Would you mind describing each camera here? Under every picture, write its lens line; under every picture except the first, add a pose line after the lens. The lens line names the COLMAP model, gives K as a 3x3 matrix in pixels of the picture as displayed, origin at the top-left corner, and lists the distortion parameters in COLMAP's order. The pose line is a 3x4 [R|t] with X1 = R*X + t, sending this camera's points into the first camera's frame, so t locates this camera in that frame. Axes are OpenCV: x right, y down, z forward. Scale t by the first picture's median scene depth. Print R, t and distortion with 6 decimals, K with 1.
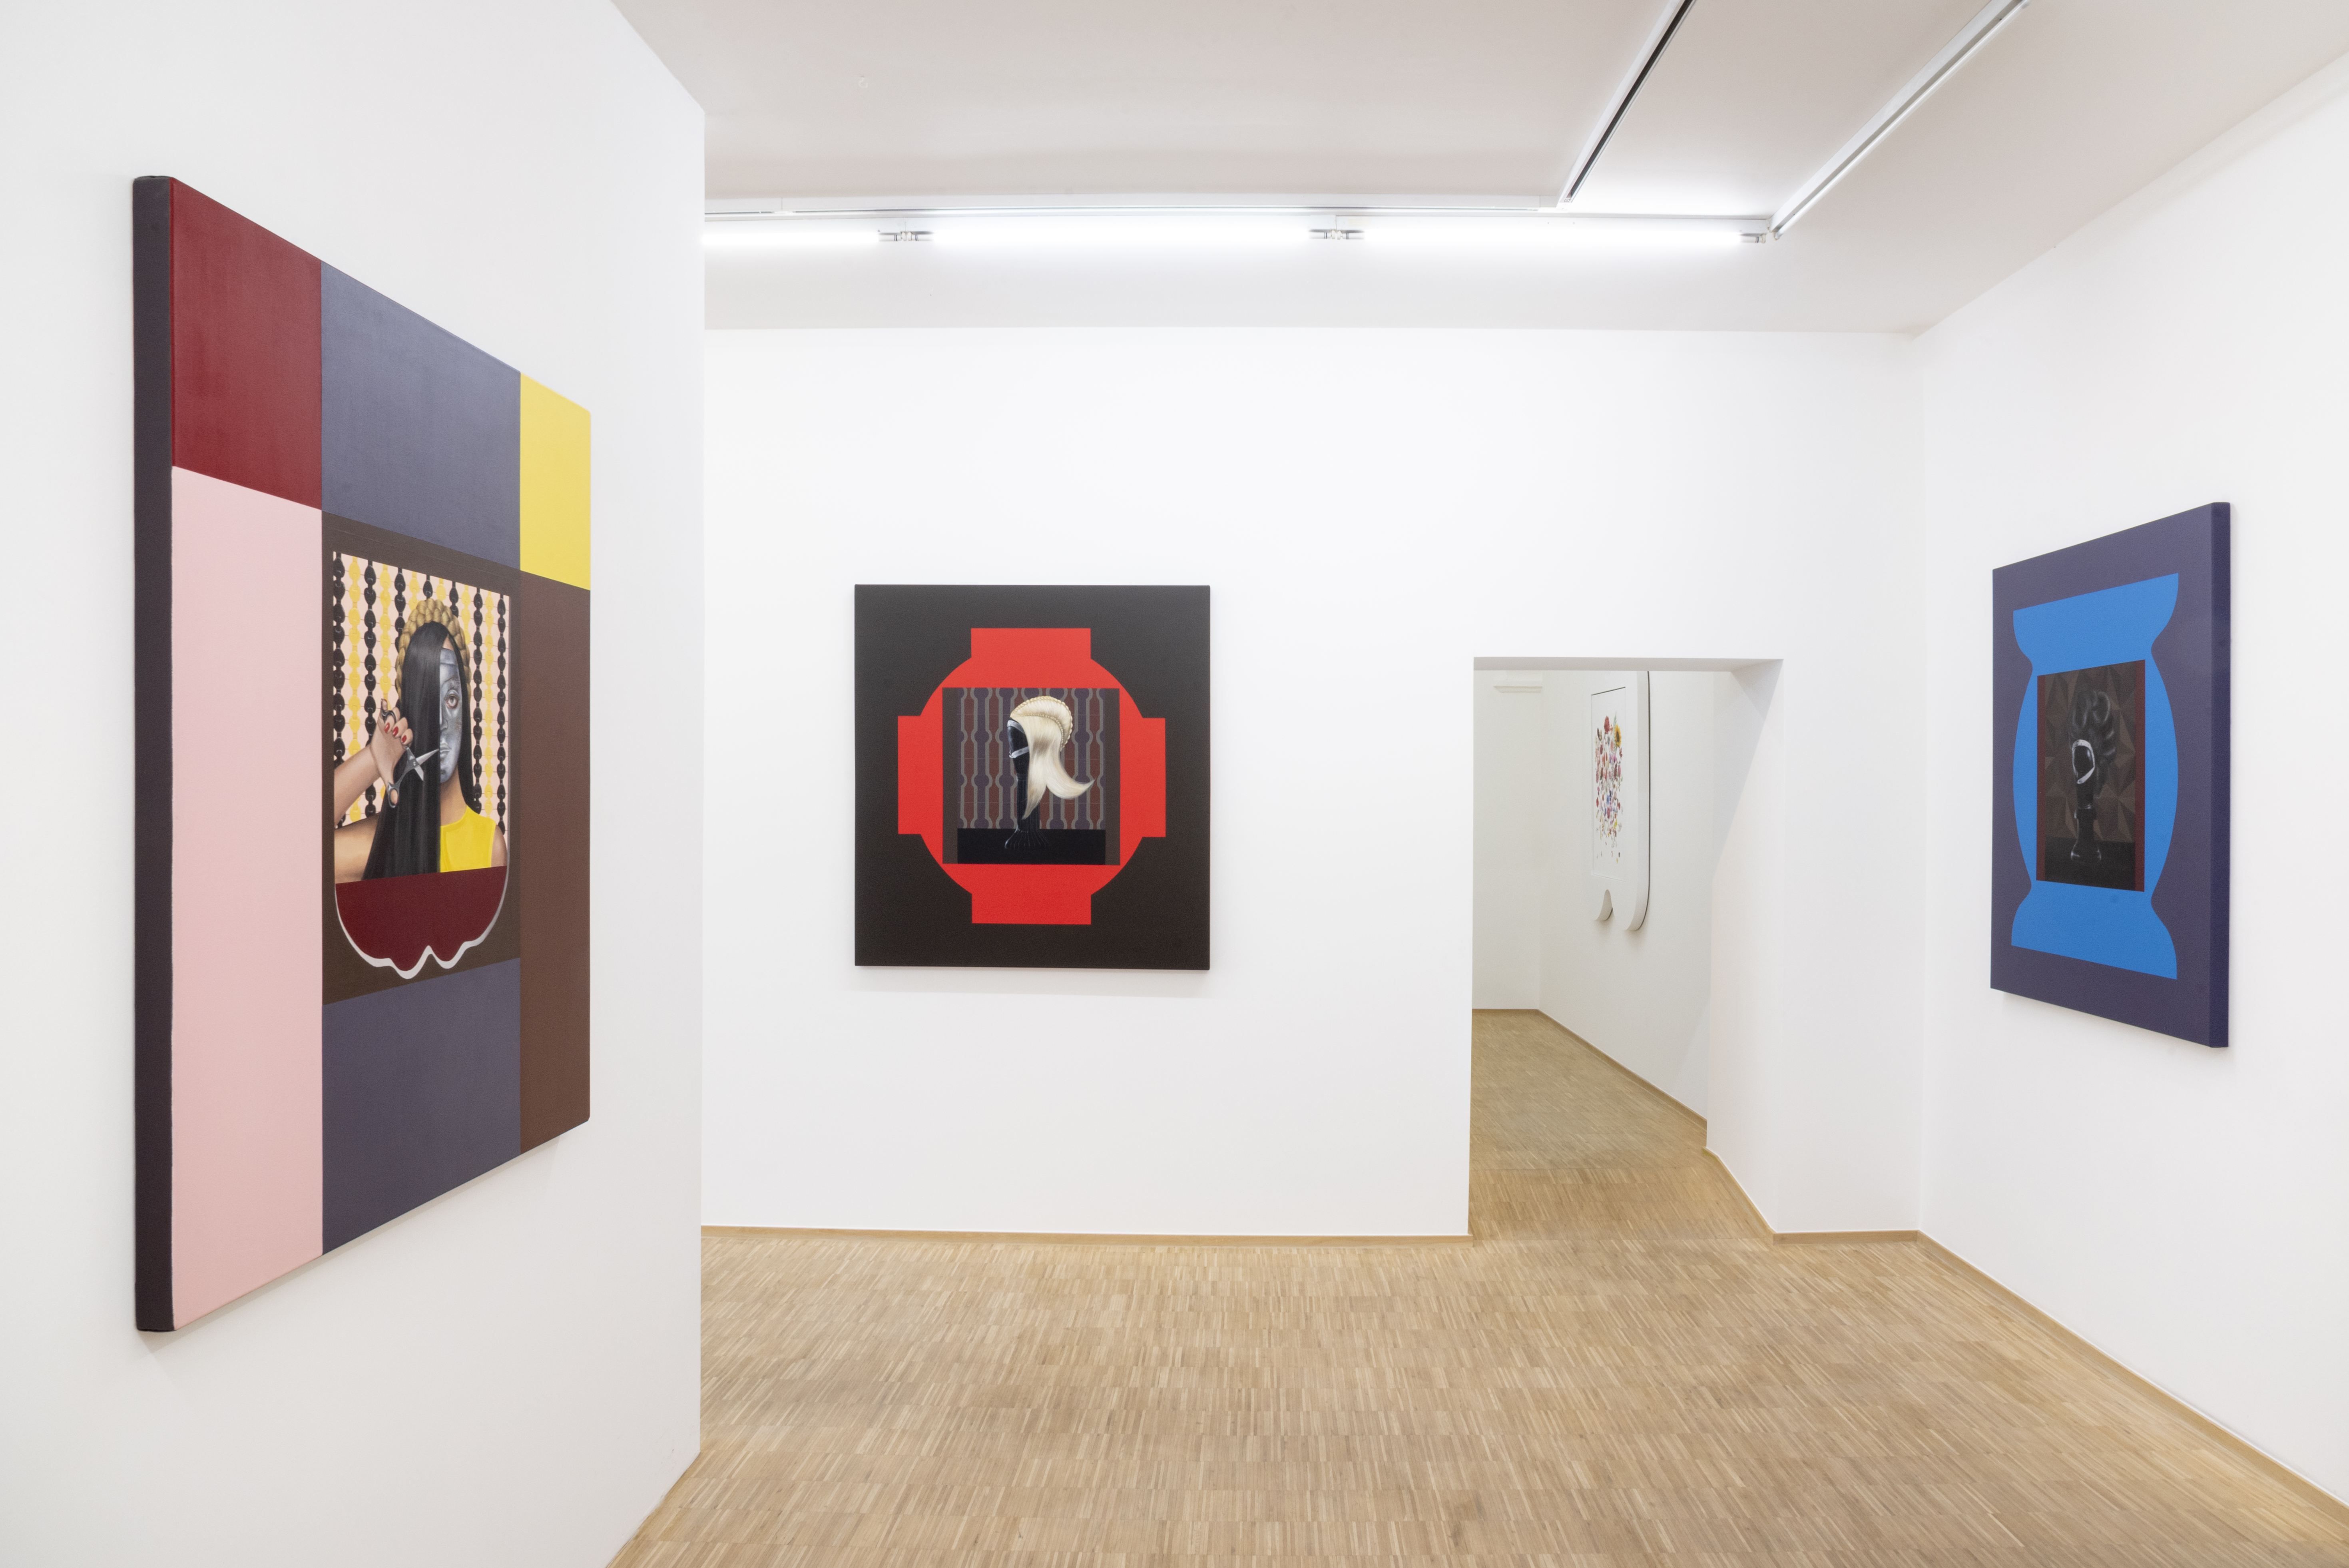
lens RADIAL K [[1640.0, 0, 1220.6], [0, 1640.0, 781.2], [0, 0, 1]] dist [-0.110772, 0.093689]
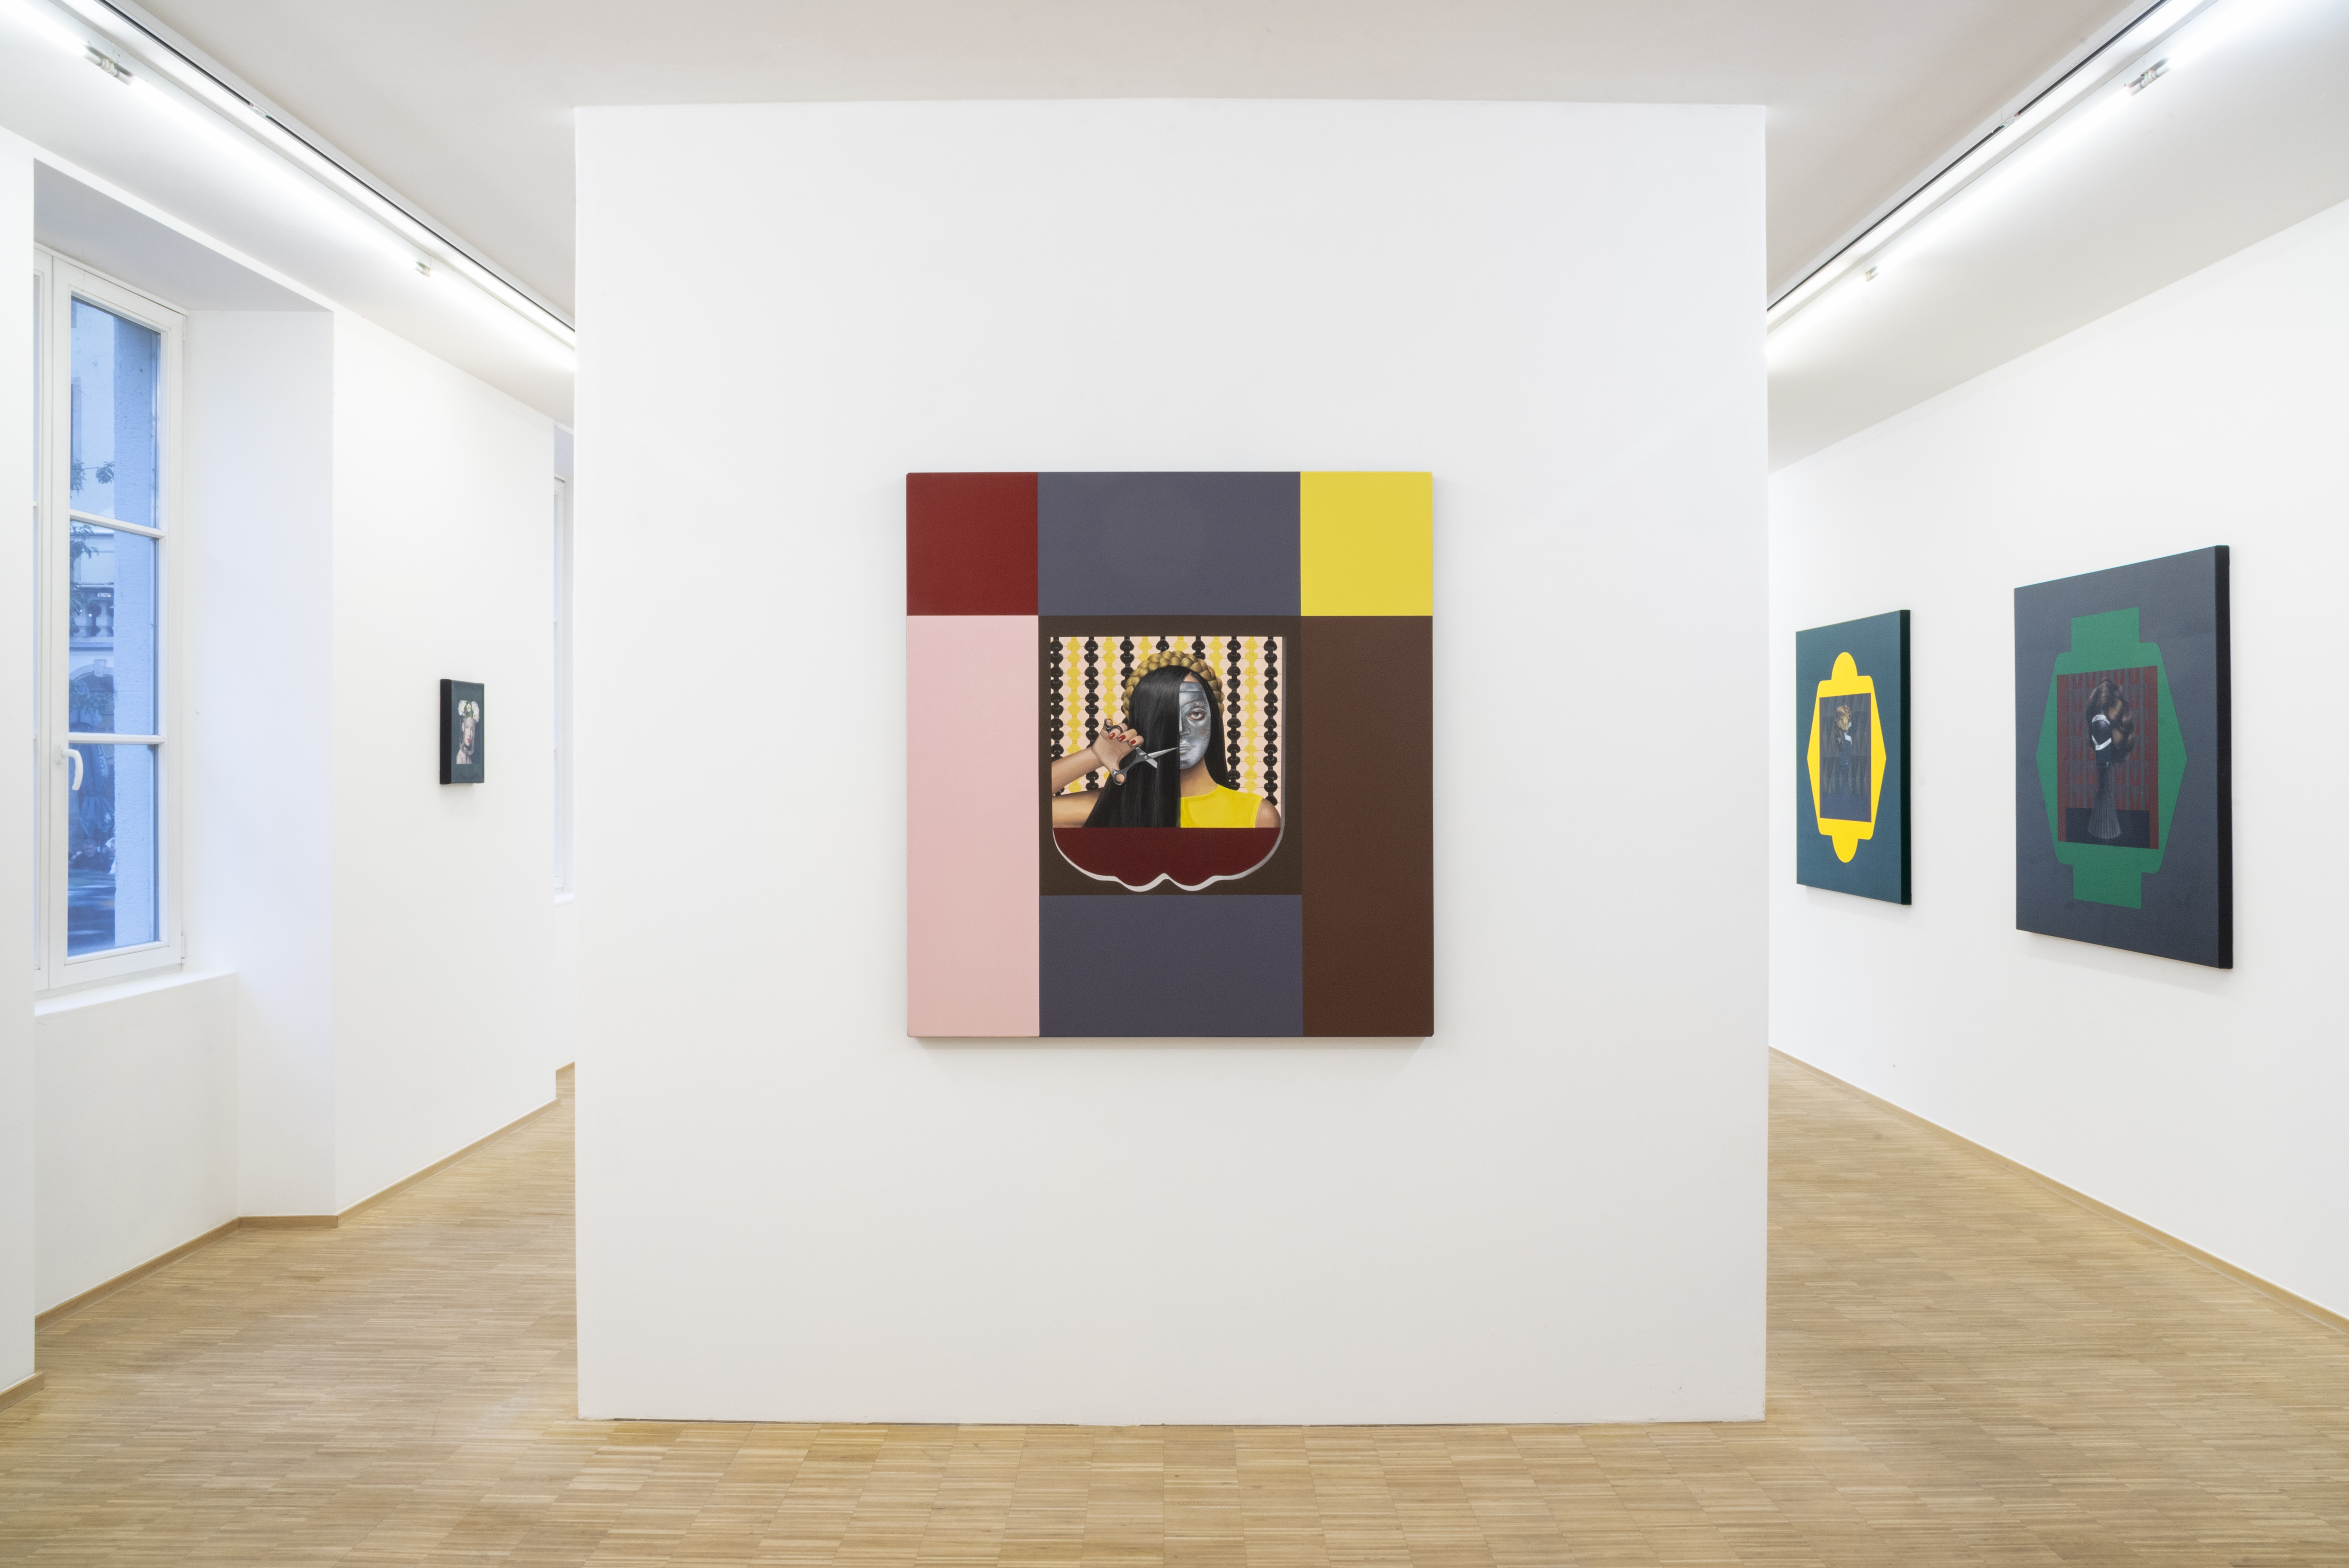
lens RADIAL K [[1640.1, 0, 1220.6], [0, 1640.1, 781.2], [0, 0, 1]] dist [-0.110772, 0.093689]
pose [[0.045500, 0.002573, -0.998961, 1.052245], [0.003975, 0.999988, 0.002757, 0.007939], [0.998956, -0.004097, 0.045490, 0.936406]]
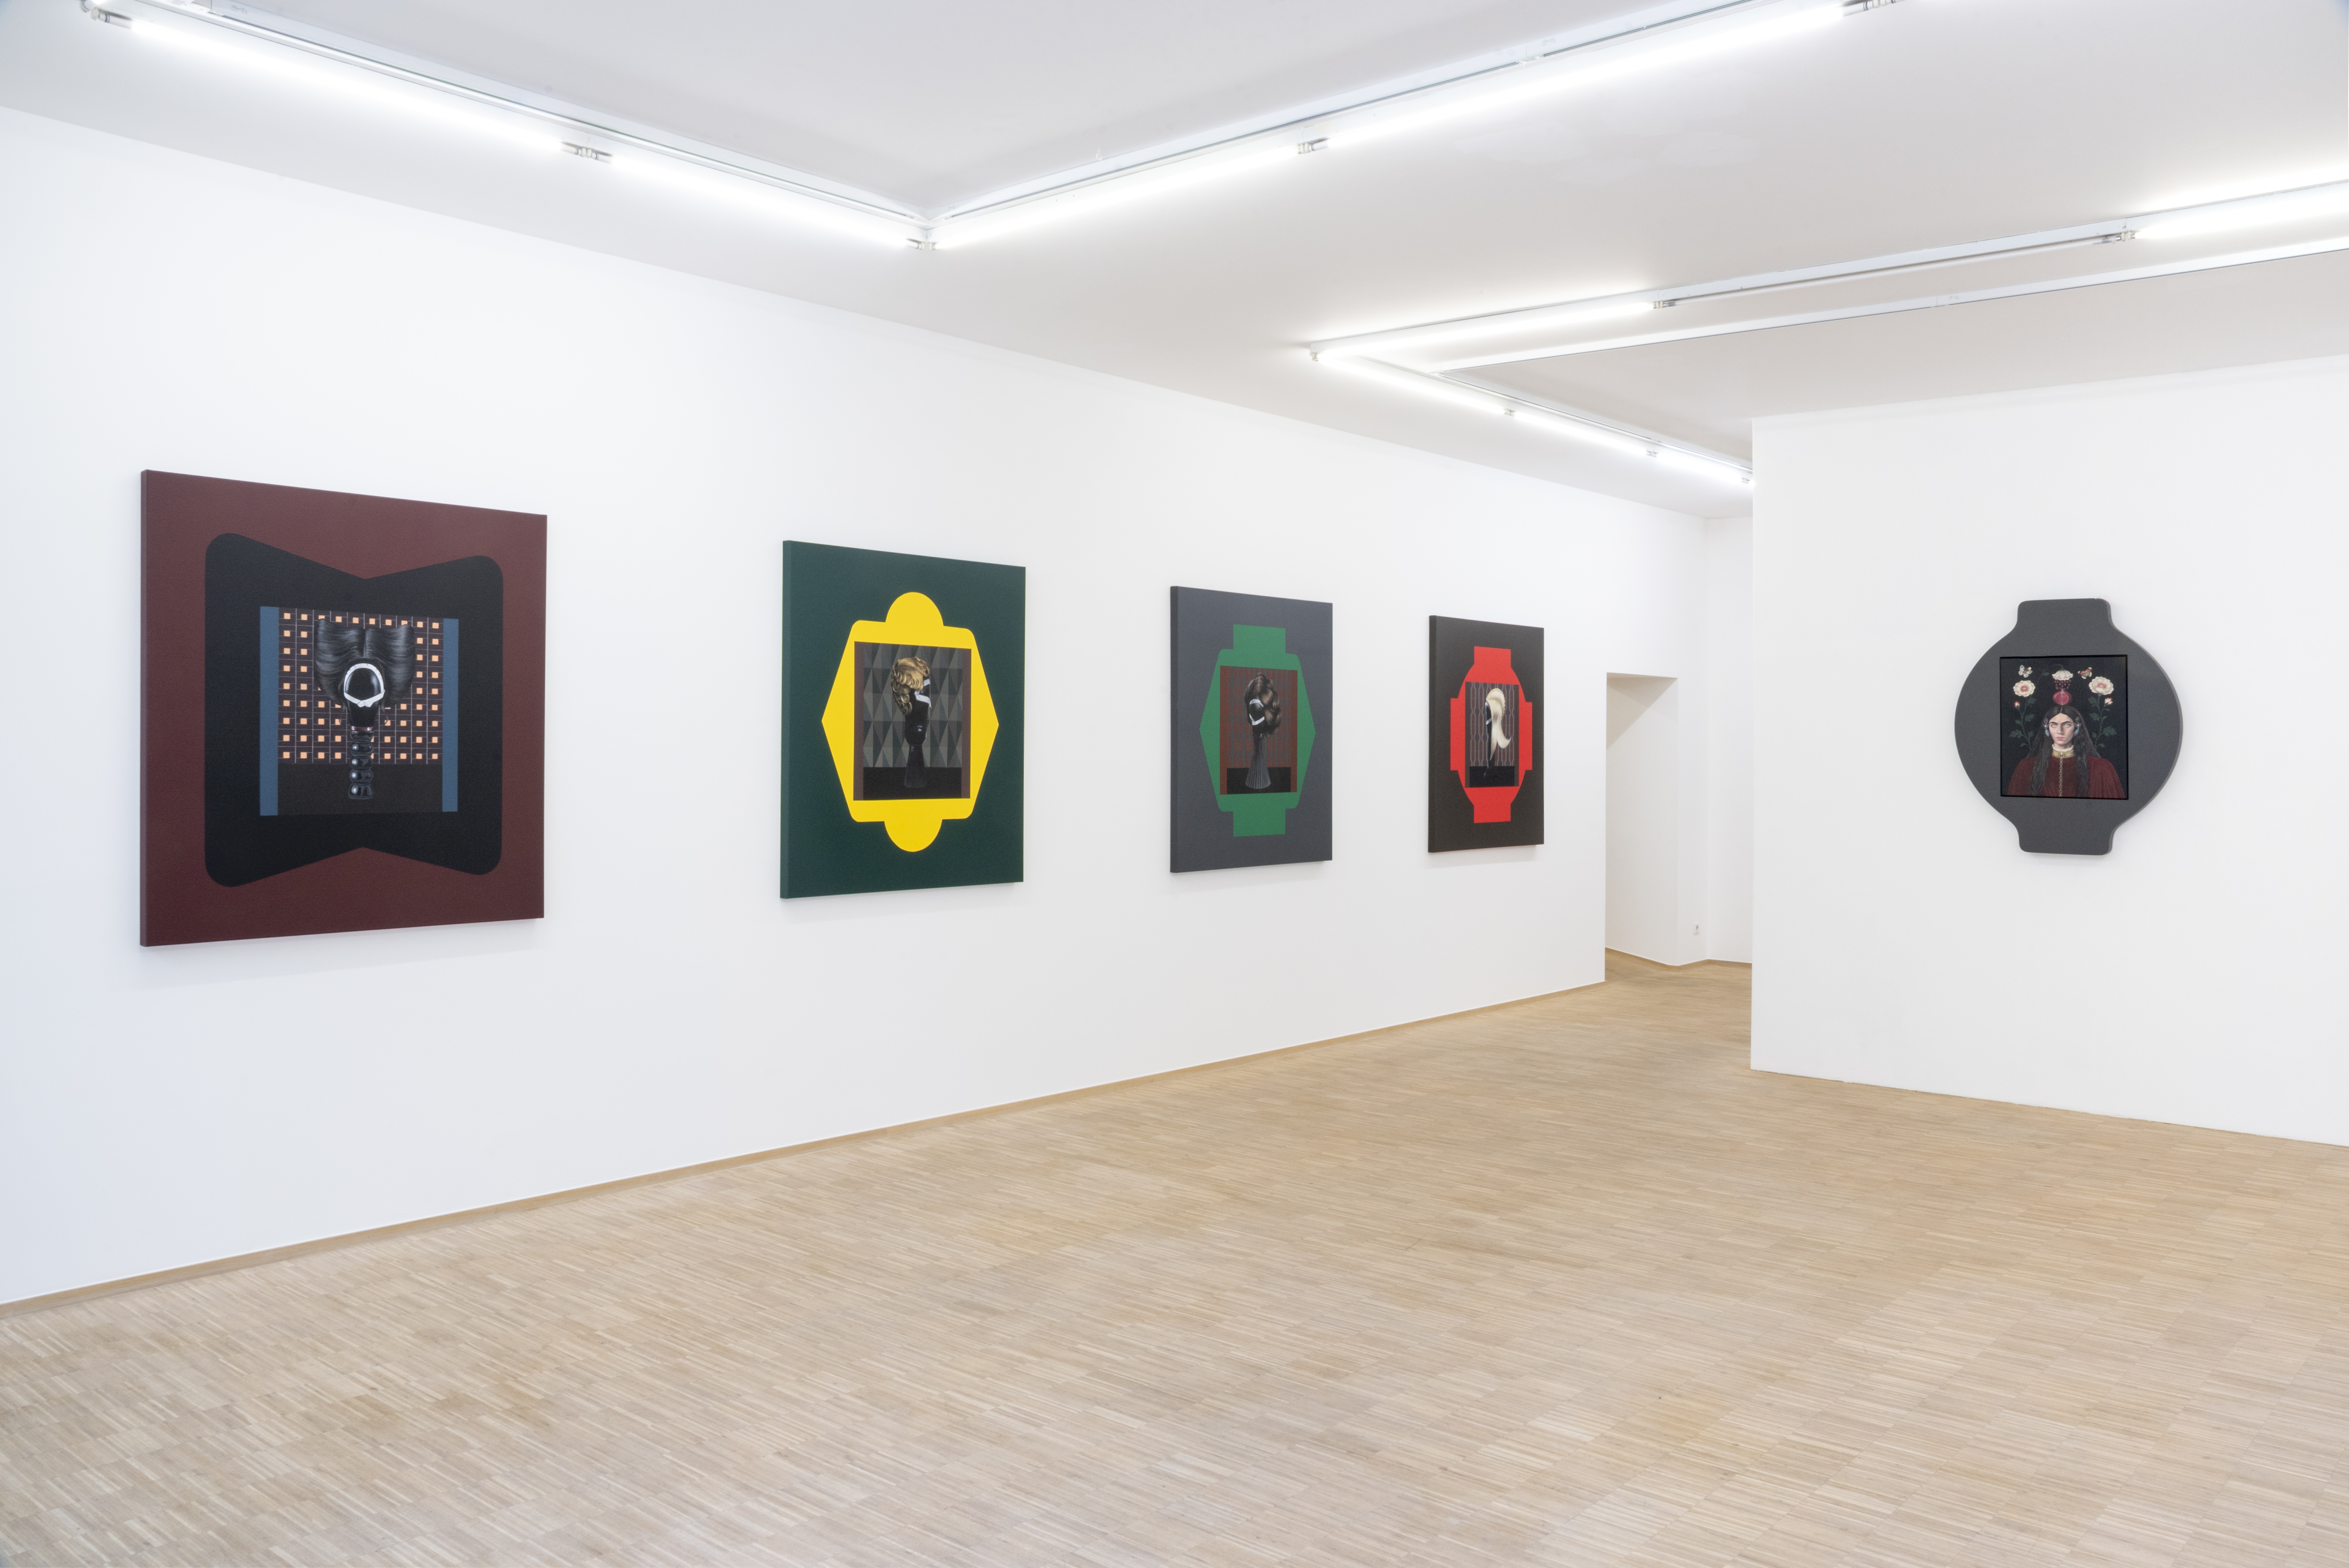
lens RADIAL K [[1701.7, 0, 1384.8], [0, 1701.7, 792.5], [0, 0, 1]] dist [-0.004313, 0.005008]
pose [[0.591137, -0.024001, 0.806214, -3.658262], [-0.011742, 0.999195, 0.038355, -0.023228], [-0.806485, -0.032140, 0.590380, 0.099579]]
